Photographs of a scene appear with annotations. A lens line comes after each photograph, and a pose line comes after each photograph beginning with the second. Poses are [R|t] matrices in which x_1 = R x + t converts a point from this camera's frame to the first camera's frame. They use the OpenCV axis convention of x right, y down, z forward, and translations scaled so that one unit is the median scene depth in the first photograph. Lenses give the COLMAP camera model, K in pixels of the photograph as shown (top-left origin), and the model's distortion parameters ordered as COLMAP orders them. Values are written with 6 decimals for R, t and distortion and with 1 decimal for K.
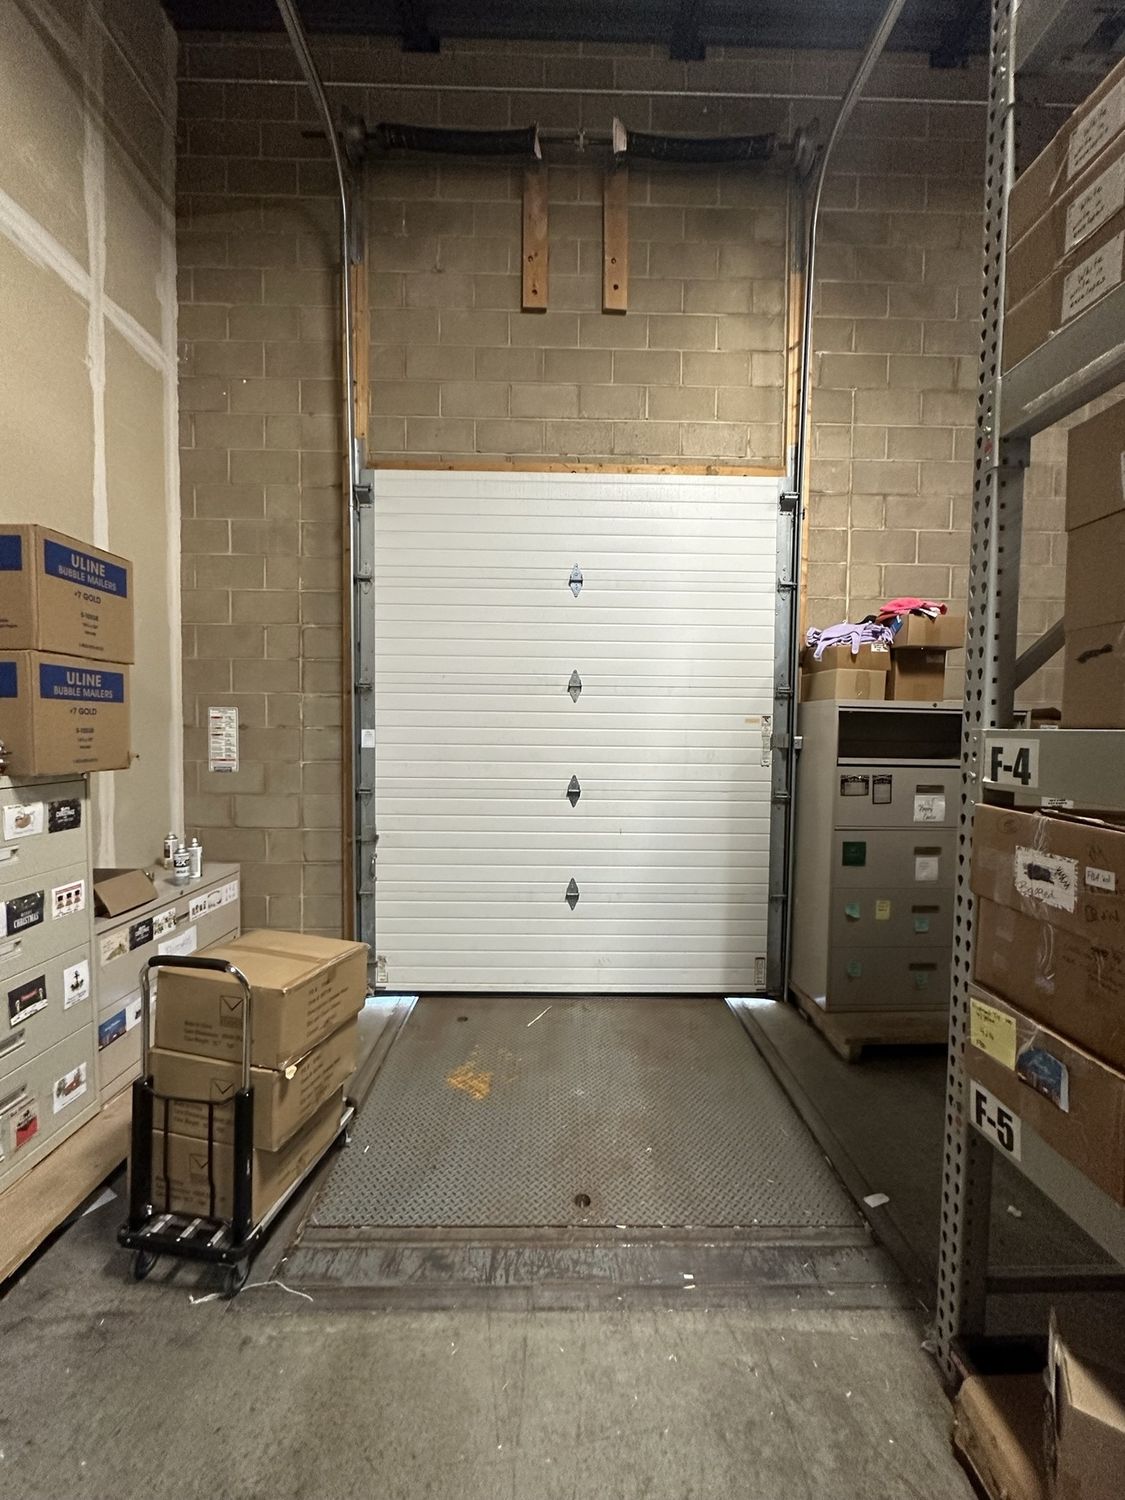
lens RADIAL K [[596.9, 0, 563.5], [0, 596.9, 749.6], [0, 0, 1]] dist [0.000111, 0.000072]
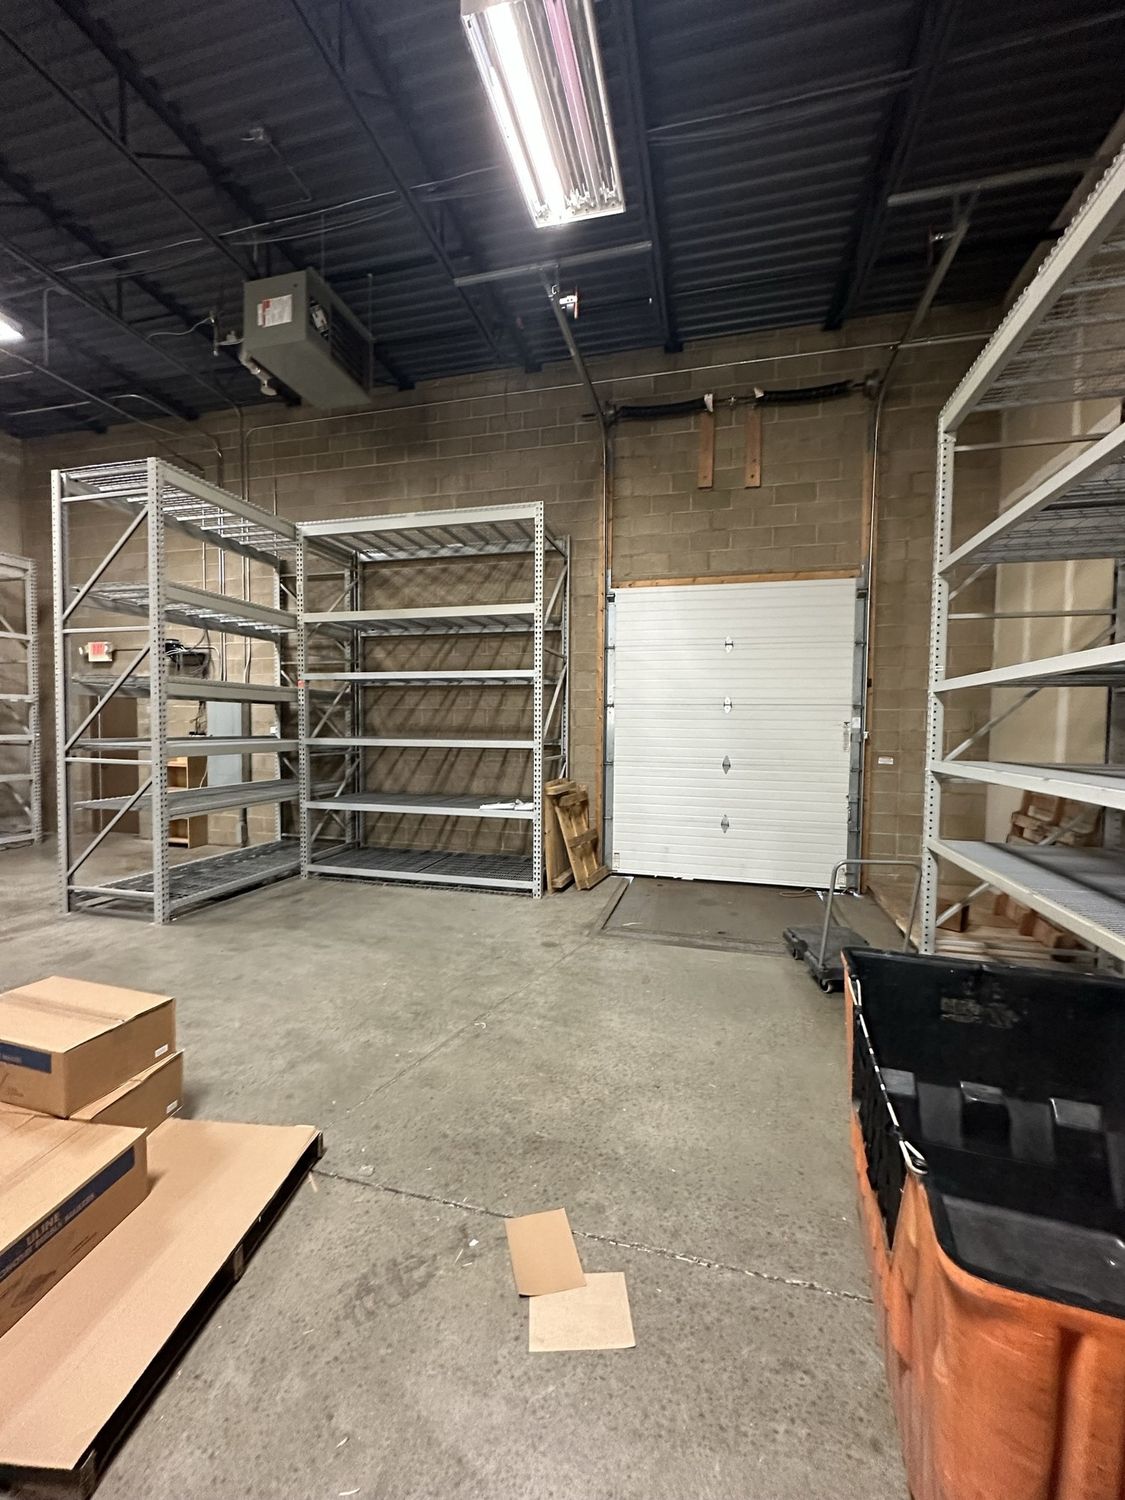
lens RADIAL K [[596.9, 0, 560.6], [0, 596.9, 748.8], [0, 0, 1]] dist [0.000111, 0.000072]
pose [[0.963517, 0.007164, -0.267549, 0.027735], [-0.008062, 0.999965, -0.002256, 0.053314], [0.267524, 0.004331, 0.963541, -1.363406]]
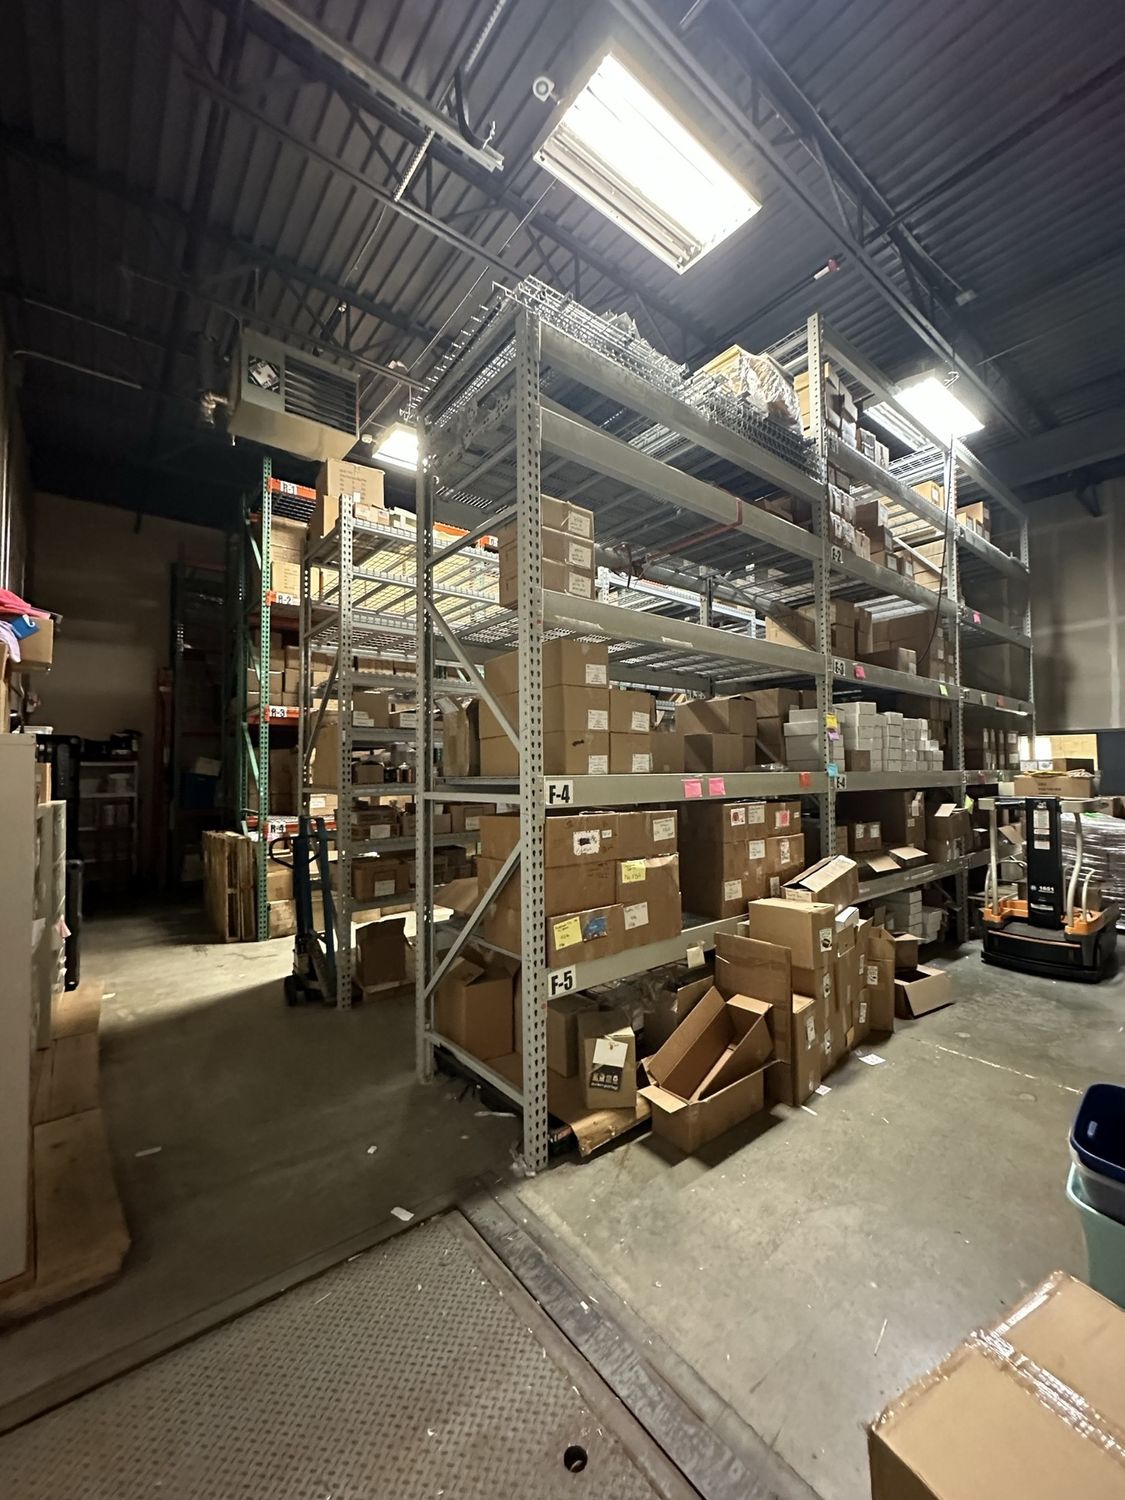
lens RADIAL K [[596.9, 0, 561.2], [0, 596.9, 754.2], [0, 0, 1]] dist [0.000111, 0.000072]
pose [[-0.609647, 0.017181, 0.792487, -0.763738], [0.031409, 0.999503, 0.002494, -0.103199], [-0.792051, 0.026412, -0.609884, 2.064622]]
